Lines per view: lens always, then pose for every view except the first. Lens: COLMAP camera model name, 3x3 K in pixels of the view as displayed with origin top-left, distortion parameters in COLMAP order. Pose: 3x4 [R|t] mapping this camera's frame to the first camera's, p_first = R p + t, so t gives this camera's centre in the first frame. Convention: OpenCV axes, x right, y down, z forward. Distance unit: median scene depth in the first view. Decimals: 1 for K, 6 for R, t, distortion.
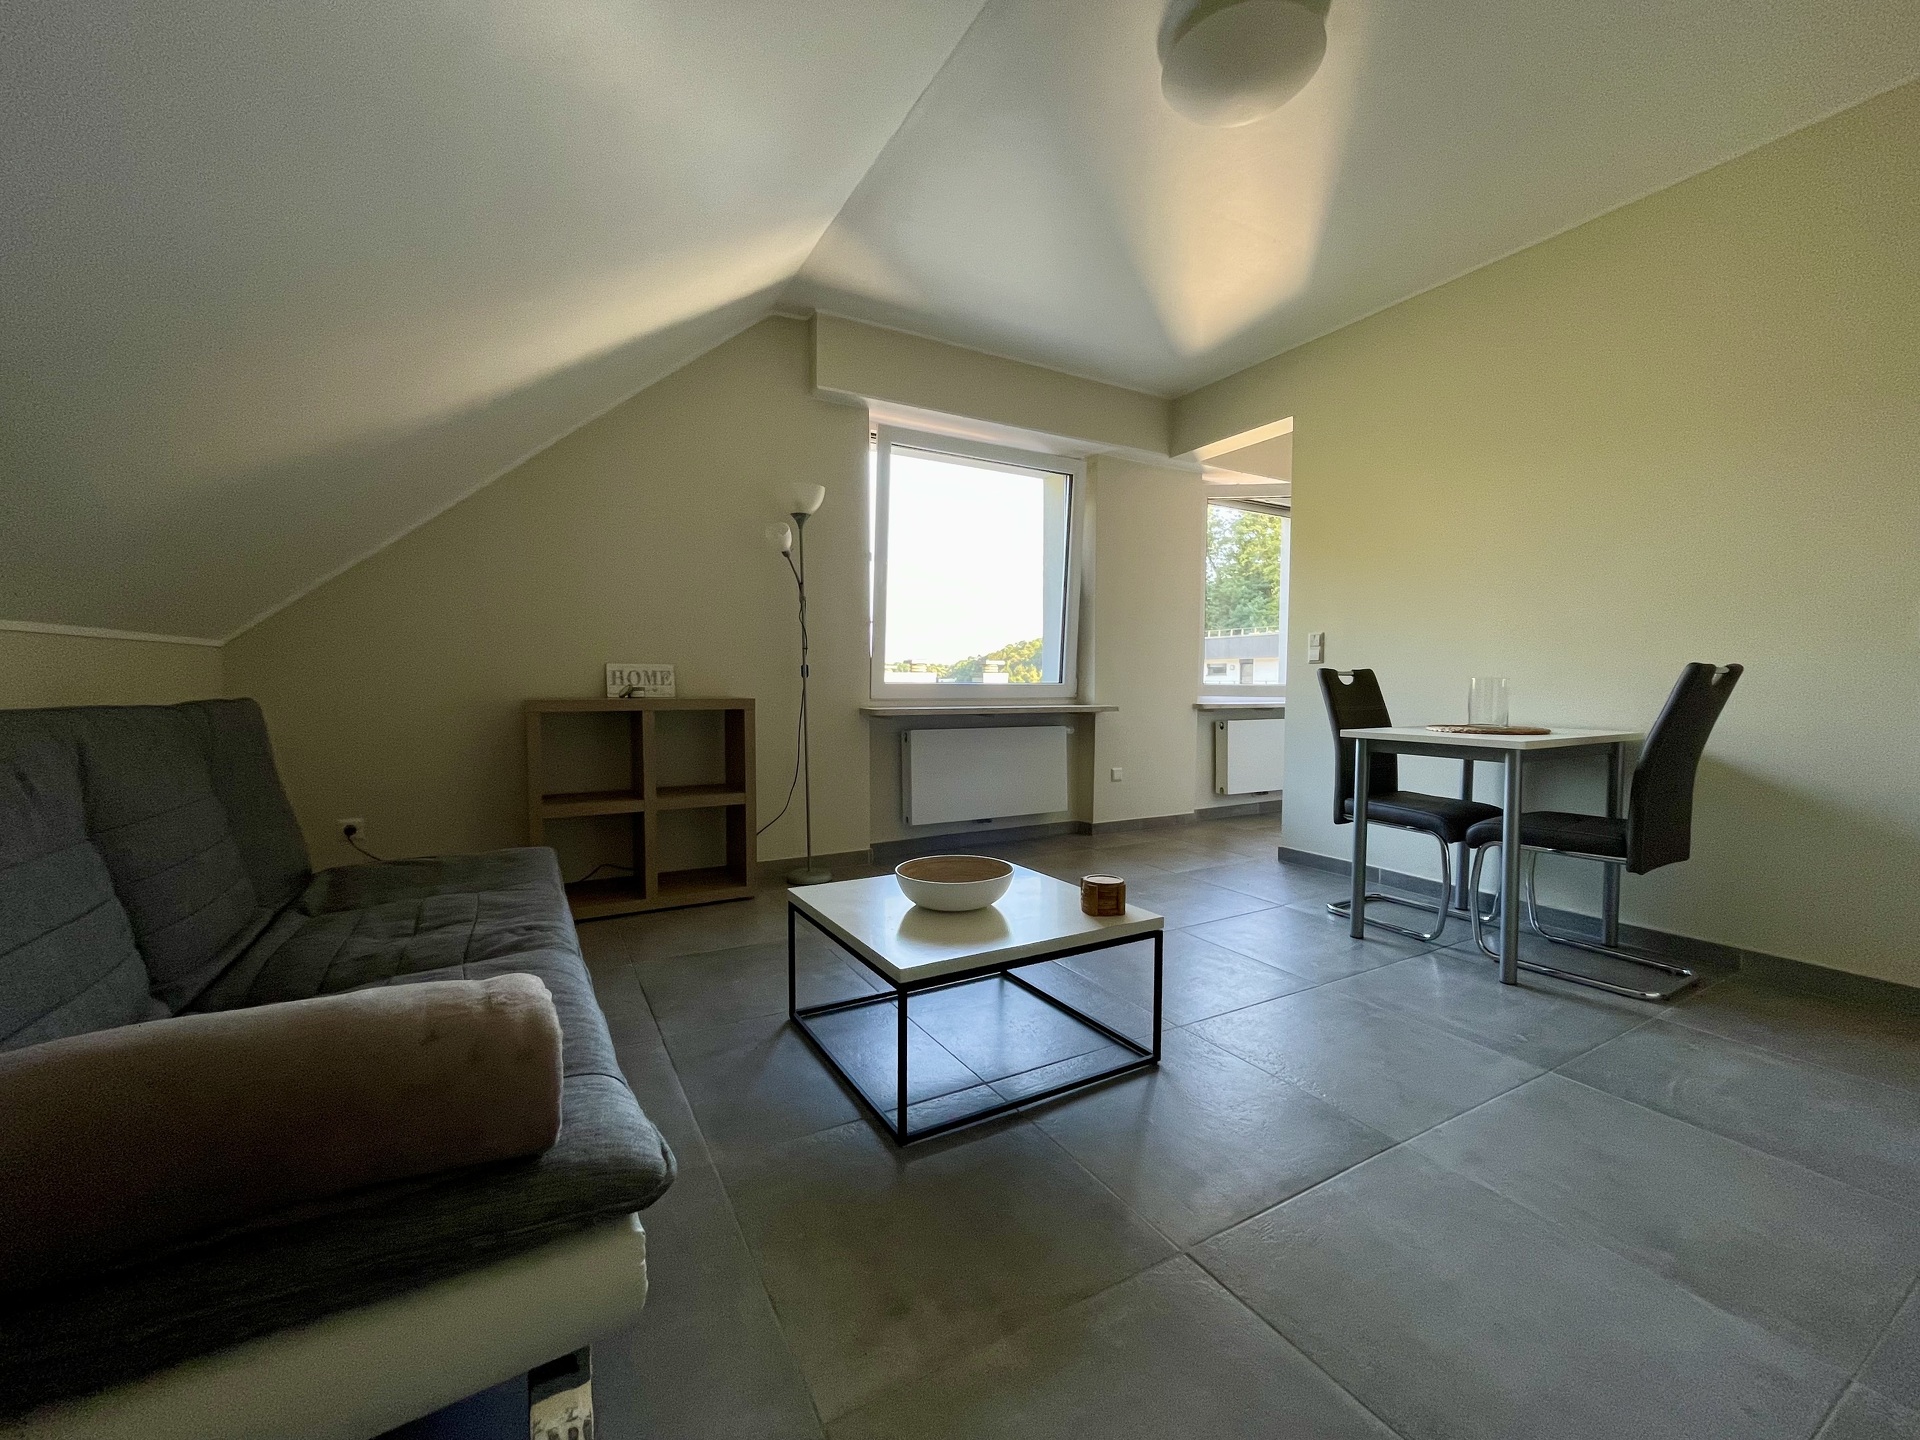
lens RADIAL K [[776.8, 0, 958.3], [0, 776.8, 723.8], [0, 0, 1]] dist [-0.000012, -0.000318]
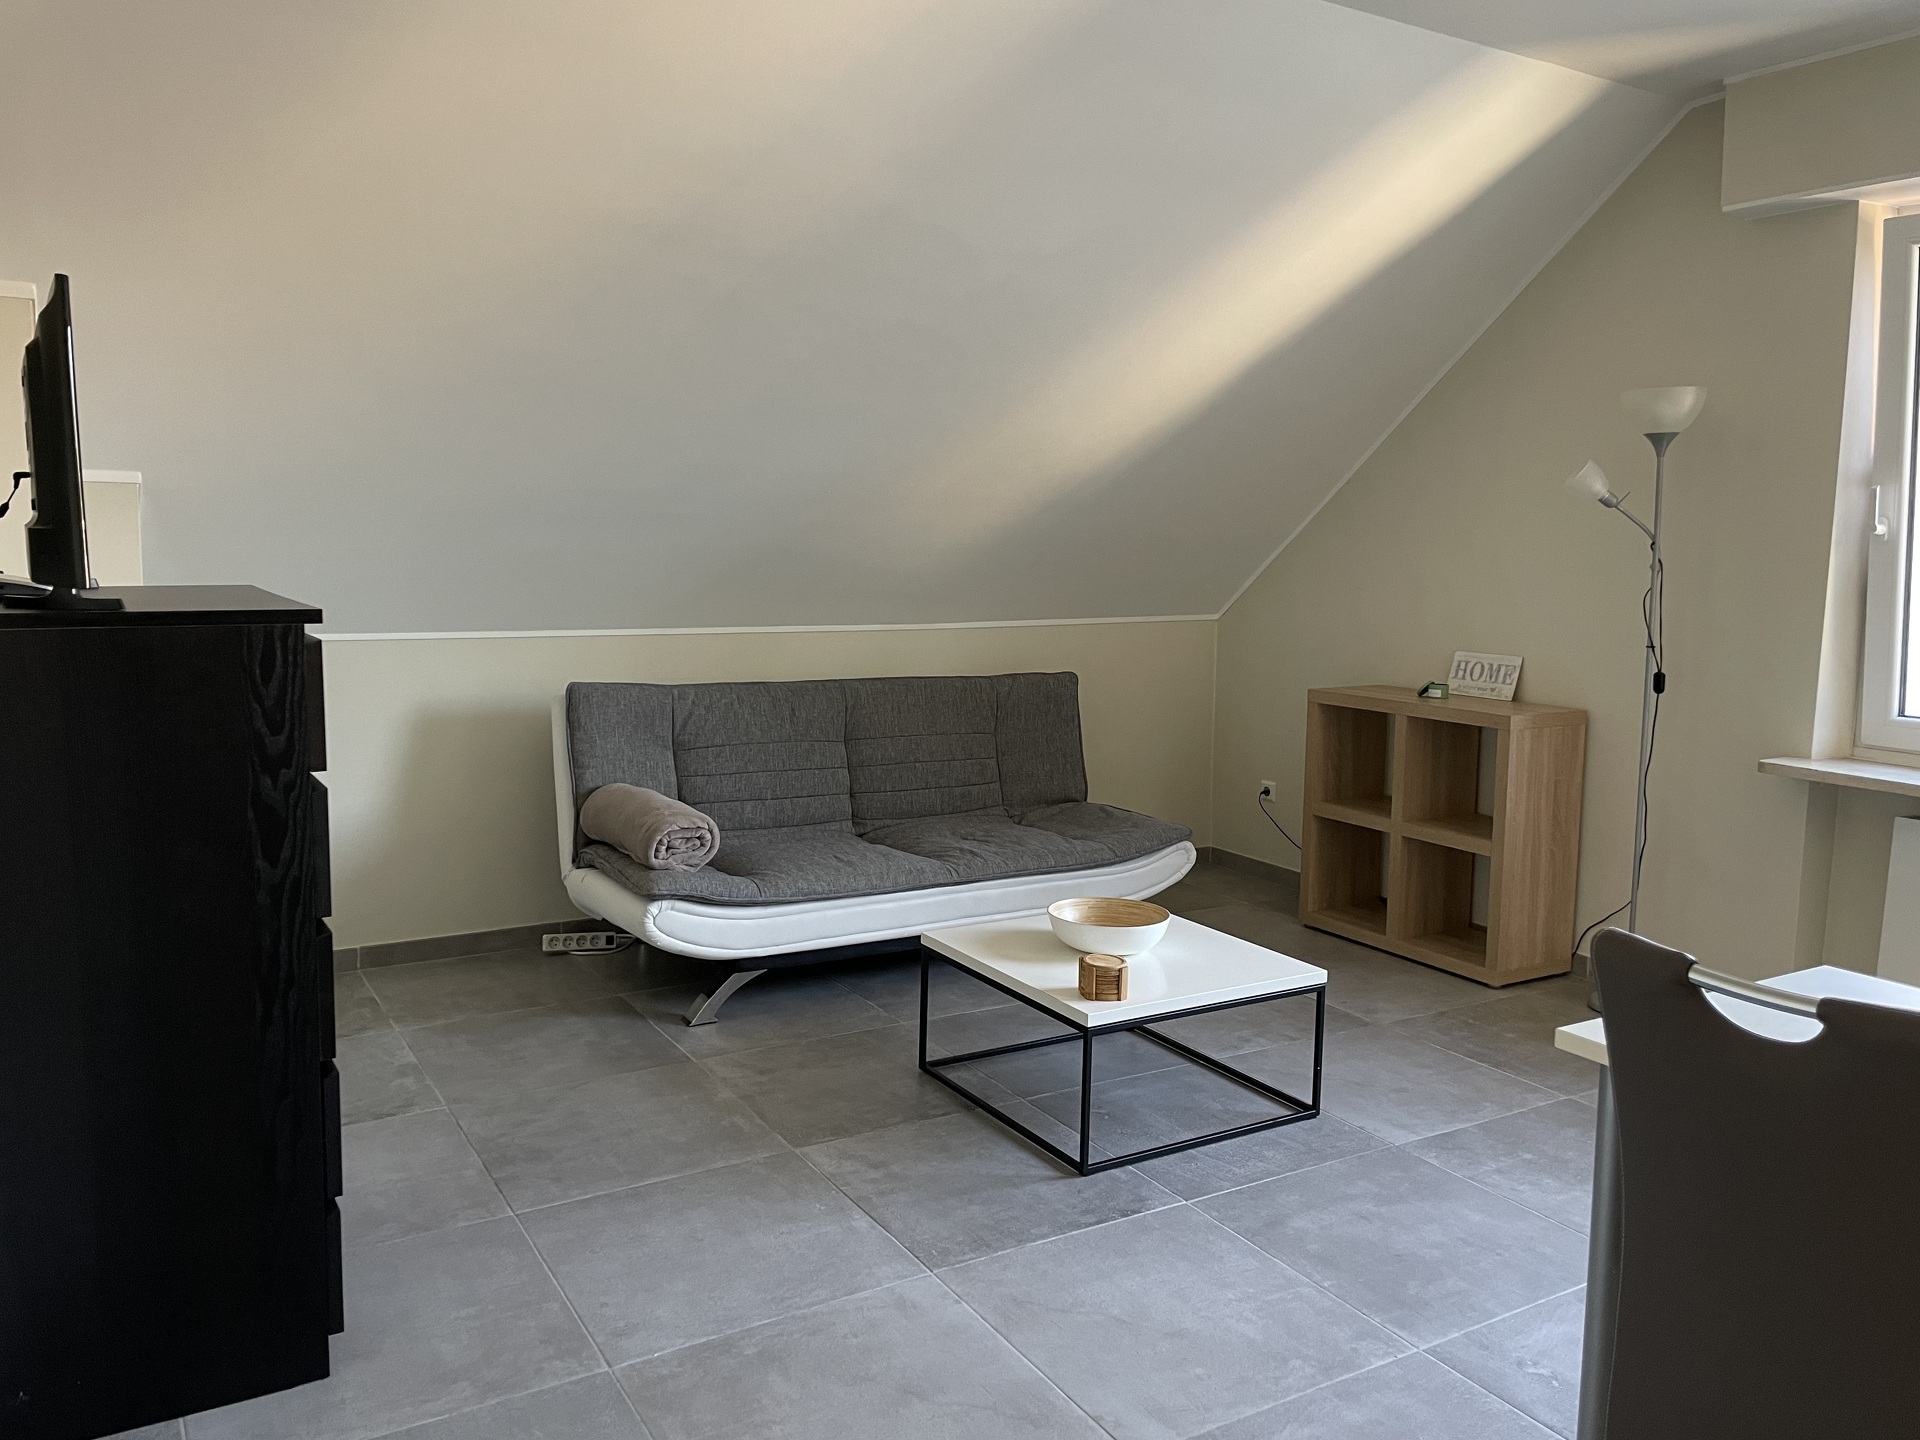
lens RADIAL K [[1461.7, 0, 960.2], [0, 1461.7, 713.3], [0, 0, 1]] dist [0.010696, 0.001413]
pose [[0.014453, 0.116191, -0.993122, 1.166491], [-0.071668, 0.990791, 0.114876, -0.166492], [0.997324, 0.069514, 0.022647, 0.500175]]
